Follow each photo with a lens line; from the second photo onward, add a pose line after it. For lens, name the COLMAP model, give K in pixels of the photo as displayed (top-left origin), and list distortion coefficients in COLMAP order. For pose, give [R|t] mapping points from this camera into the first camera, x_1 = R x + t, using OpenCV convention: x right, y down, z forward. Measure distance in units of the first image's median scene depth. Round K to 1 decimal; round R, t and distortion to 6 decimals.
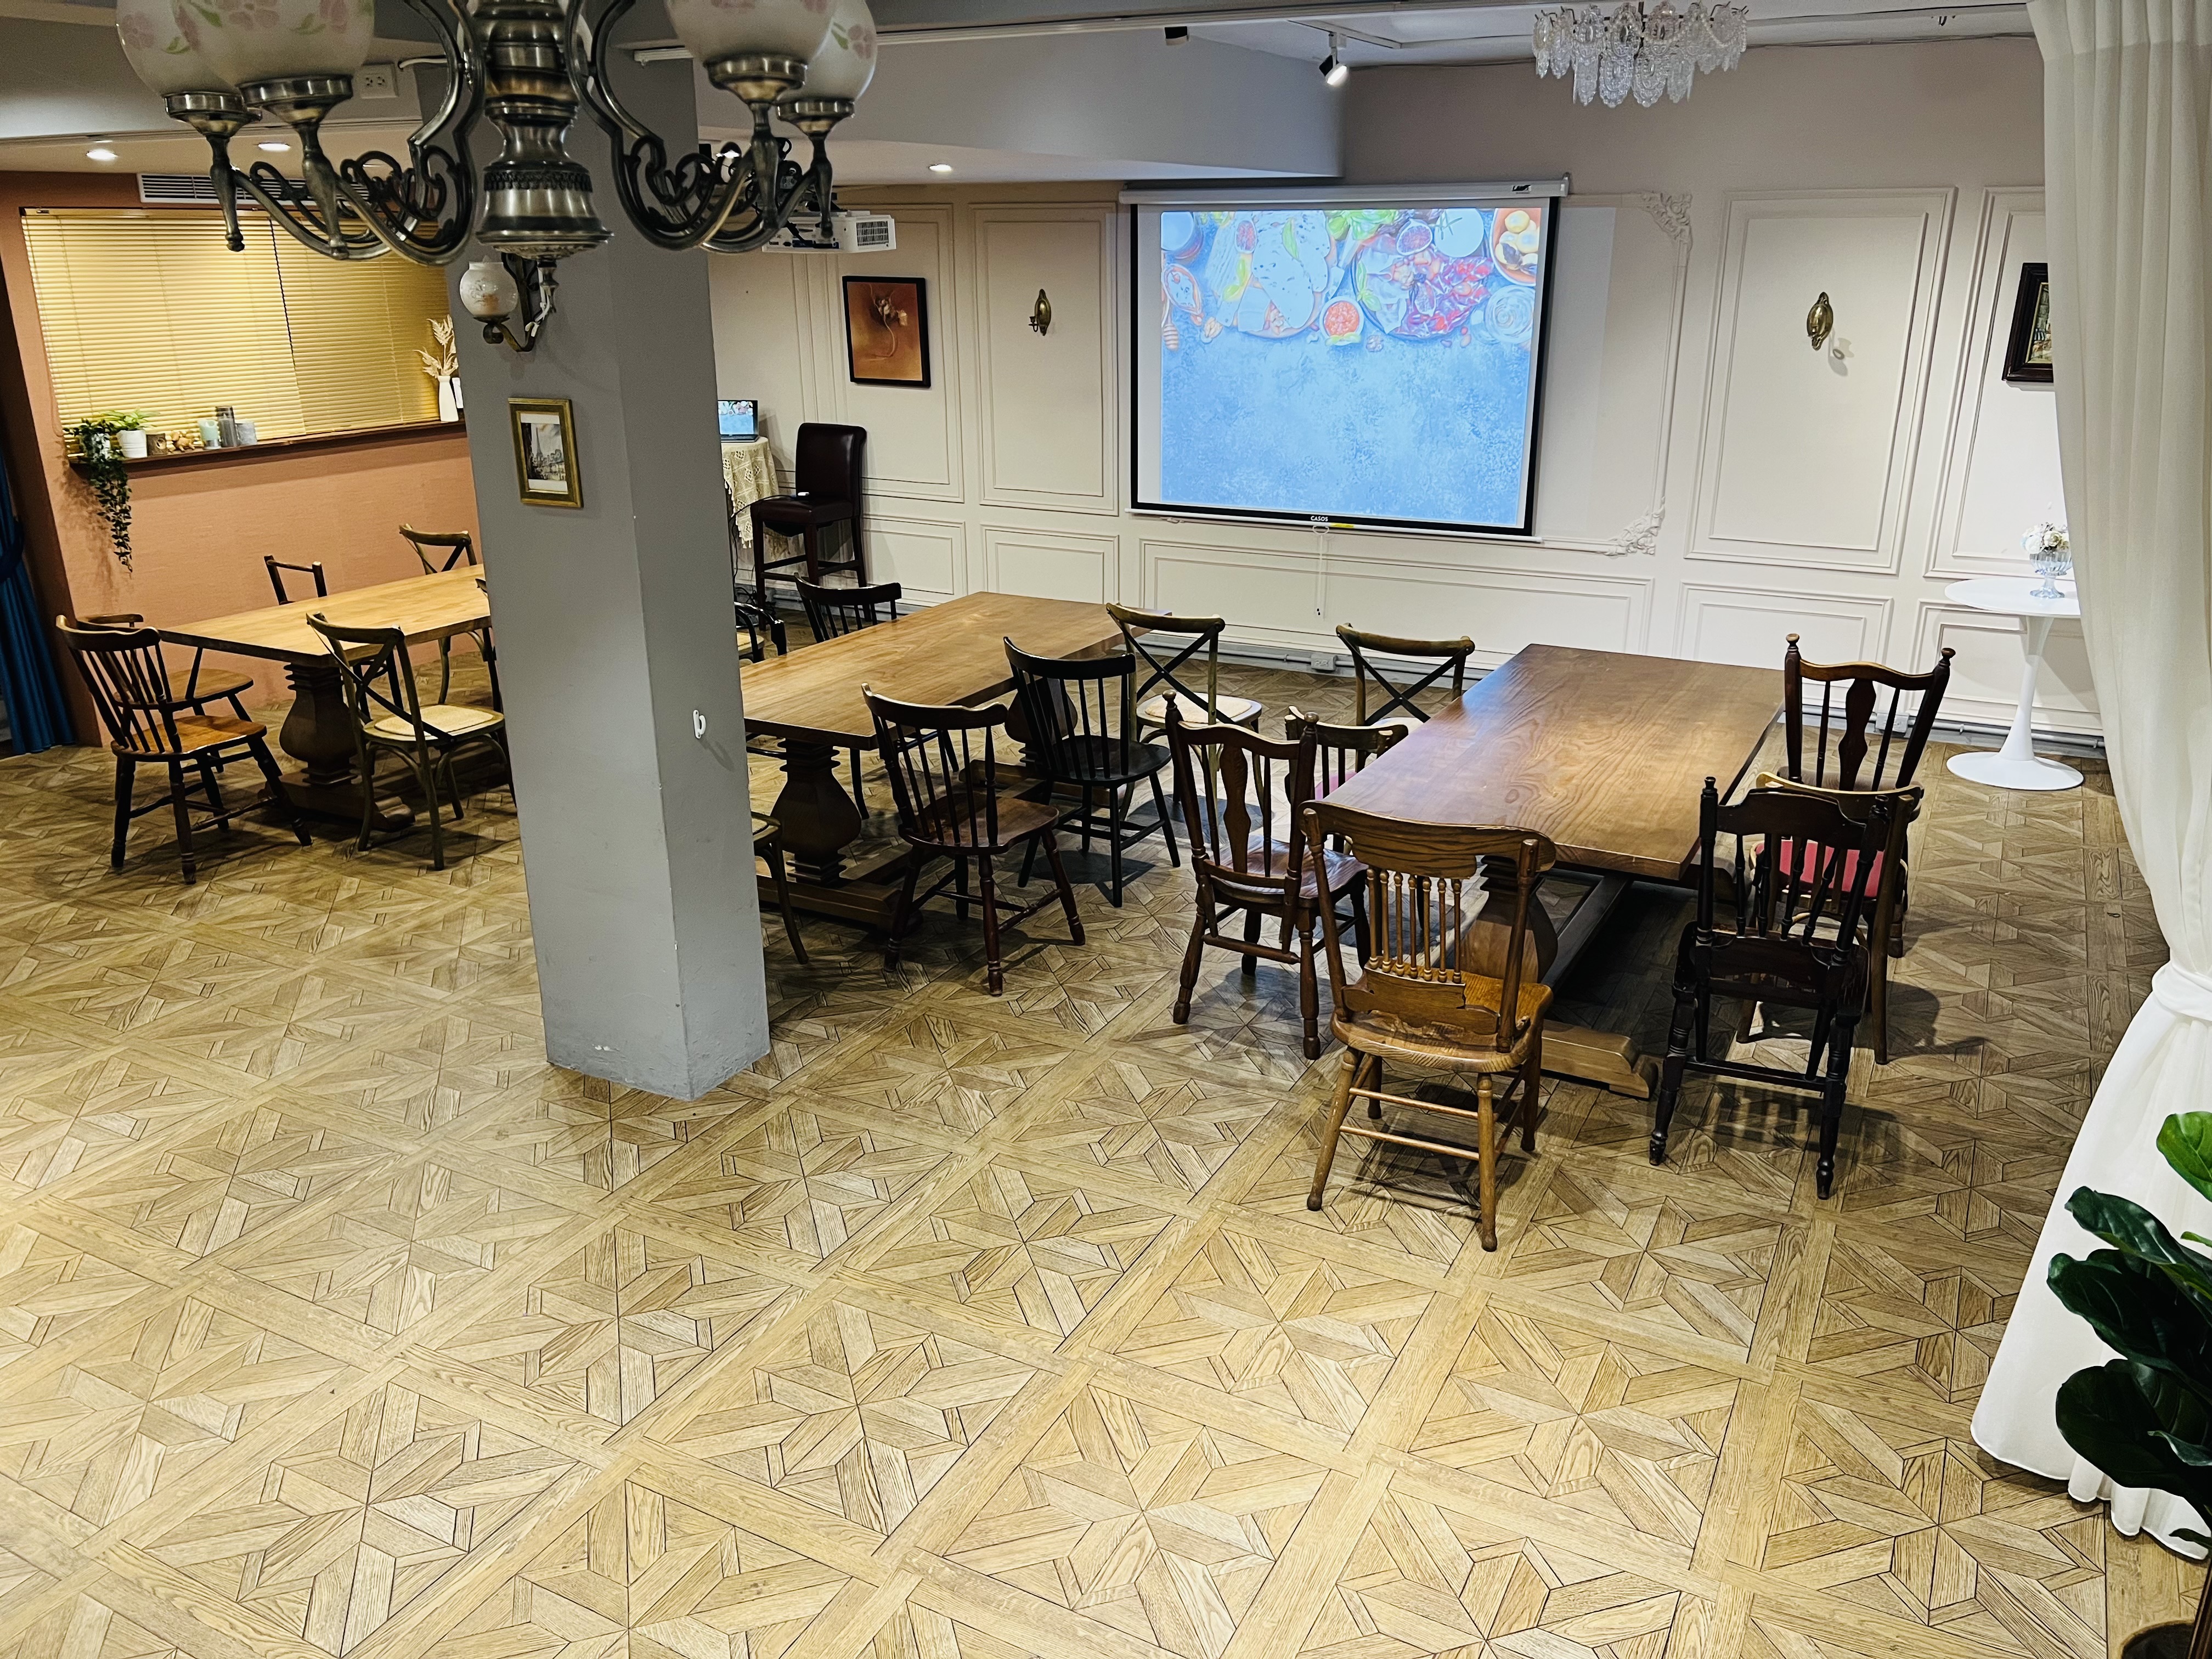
lens RADIAL K [[1690.4, 0, 1110.2], [0, 1690.4, 834.1], [0, 0, 1]] dist [0.020733, -0.006608]
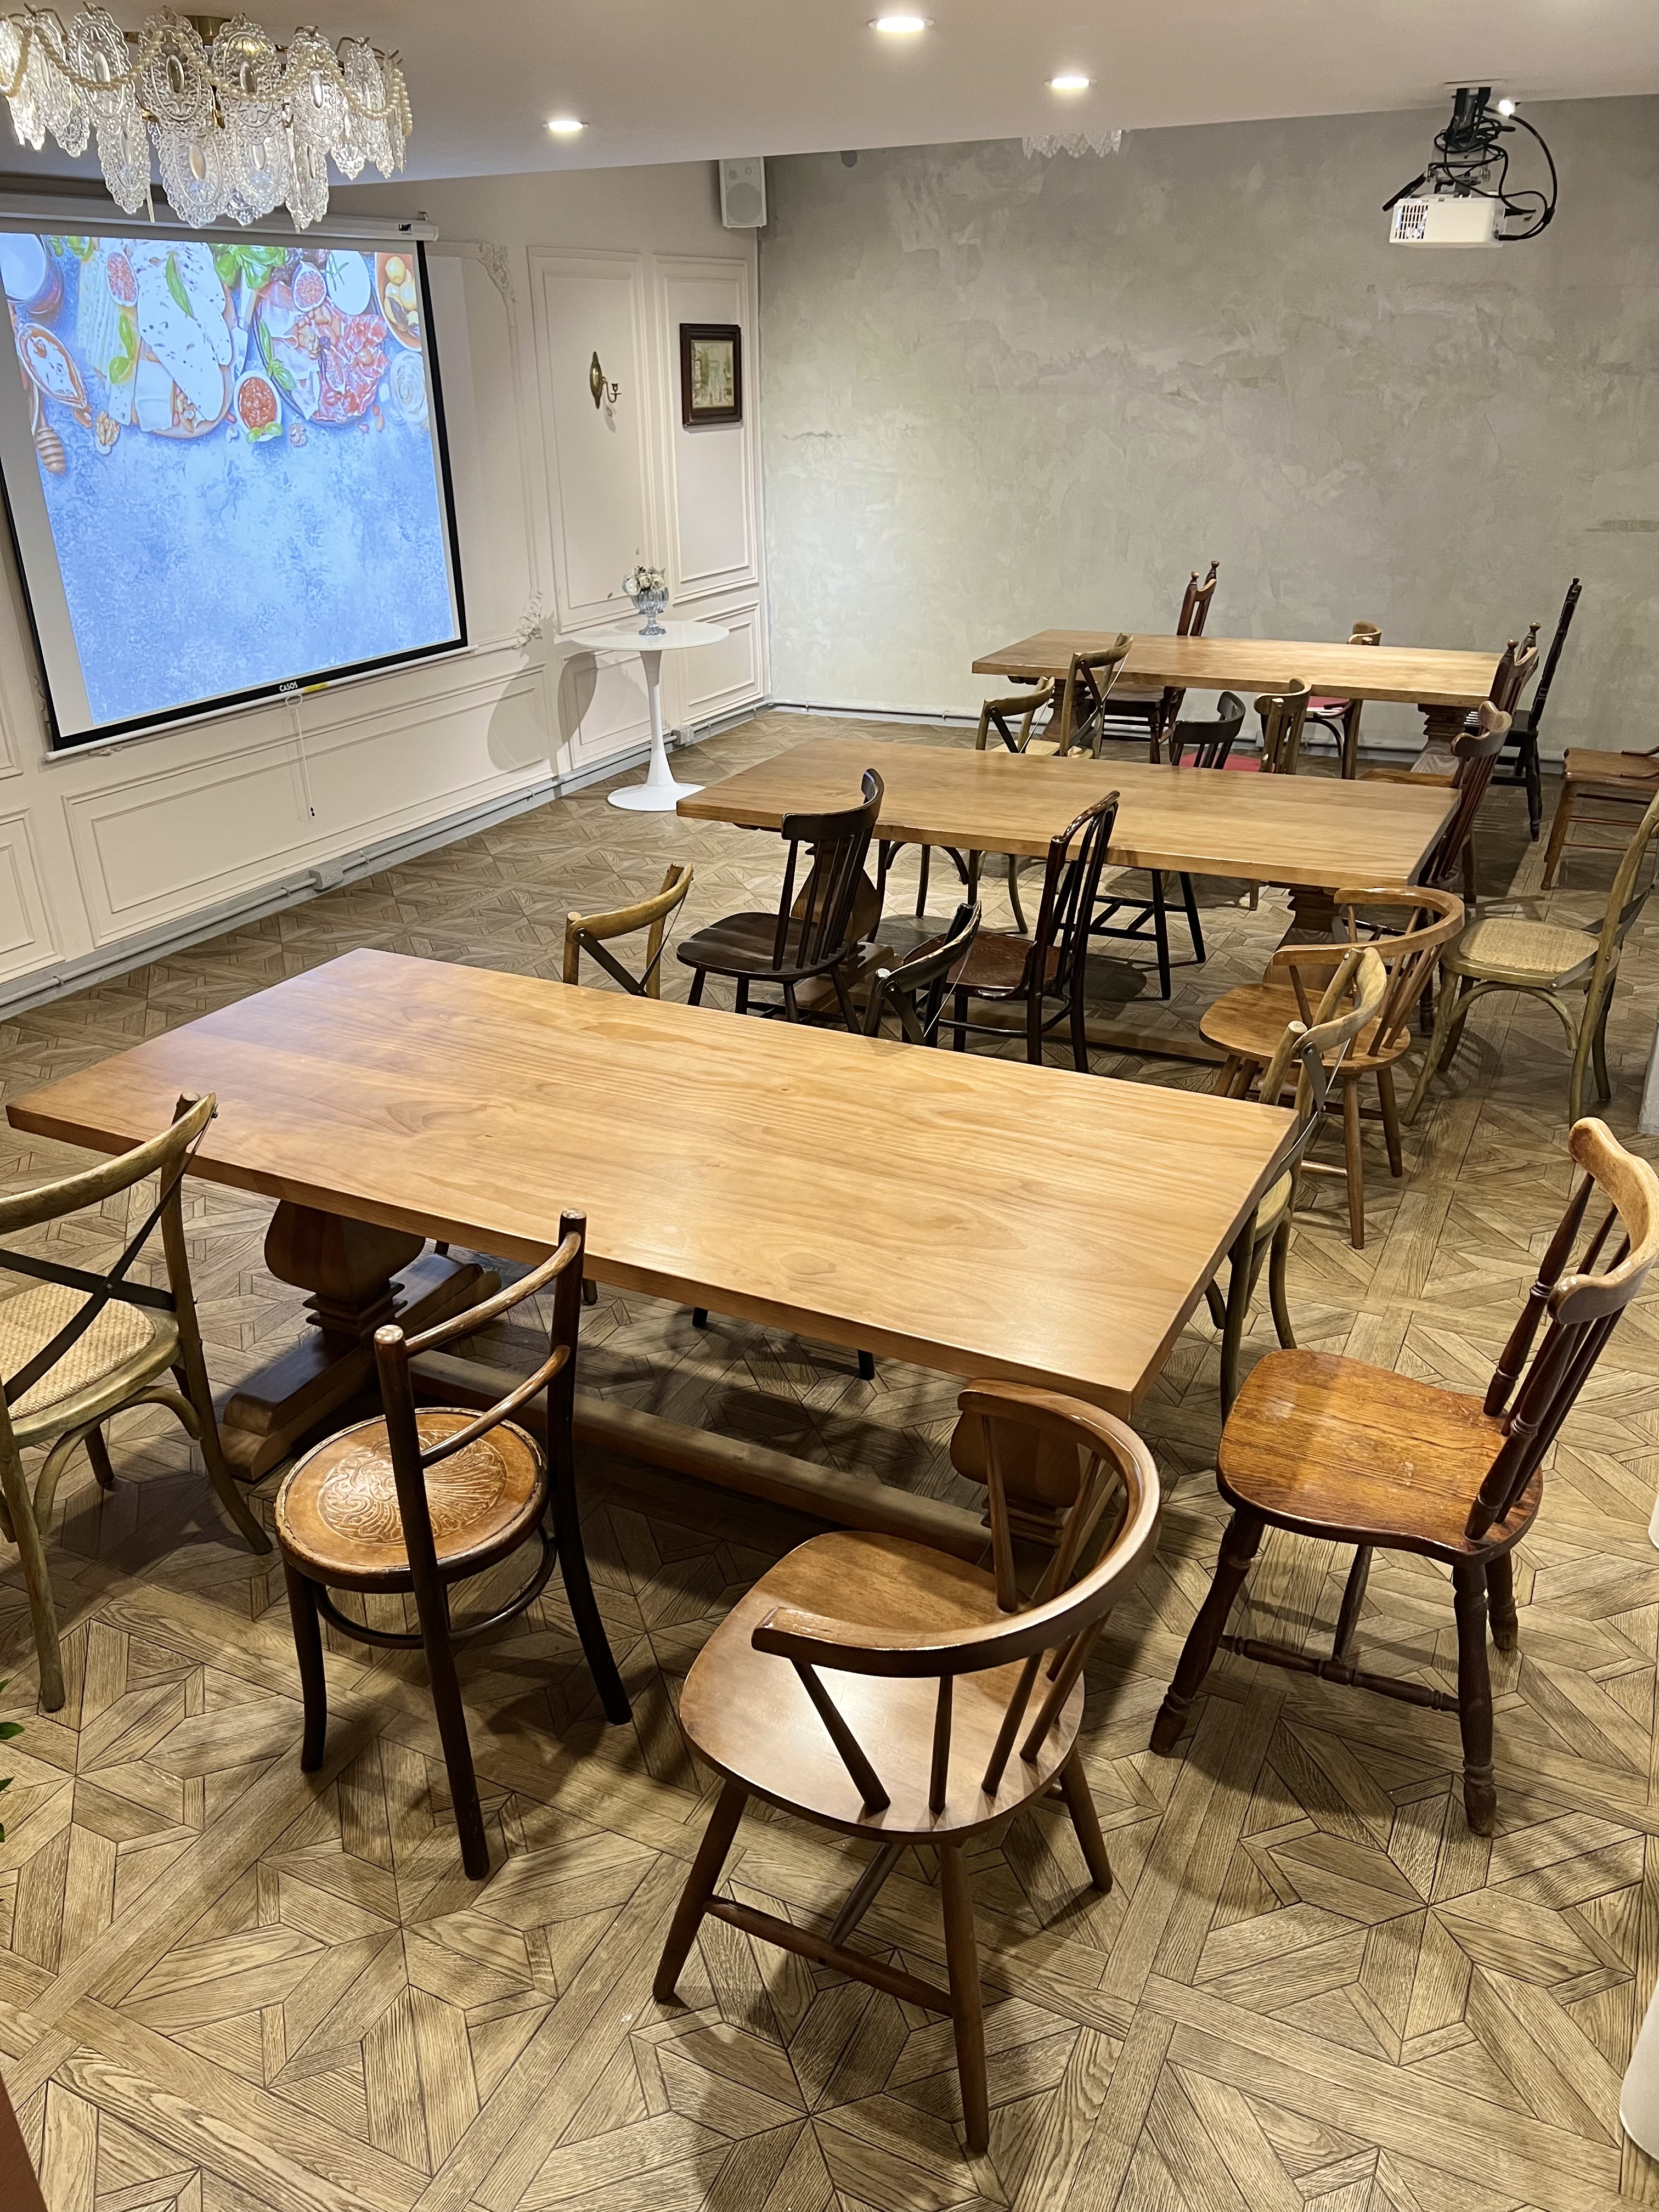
lens RADIAL K [[1690.4, 0, 833.7], [0, 1690.4, 1109.3], [0, 0, 1]] dist [0.020733, -0.006608]
pose [[-0.020466, -0.414759, 0.909701, -0.660430], [0.337425, 0.853641, 0.396790, -0.255516], [-0.941130, 0.315076, 0.122479, 0.786578]]
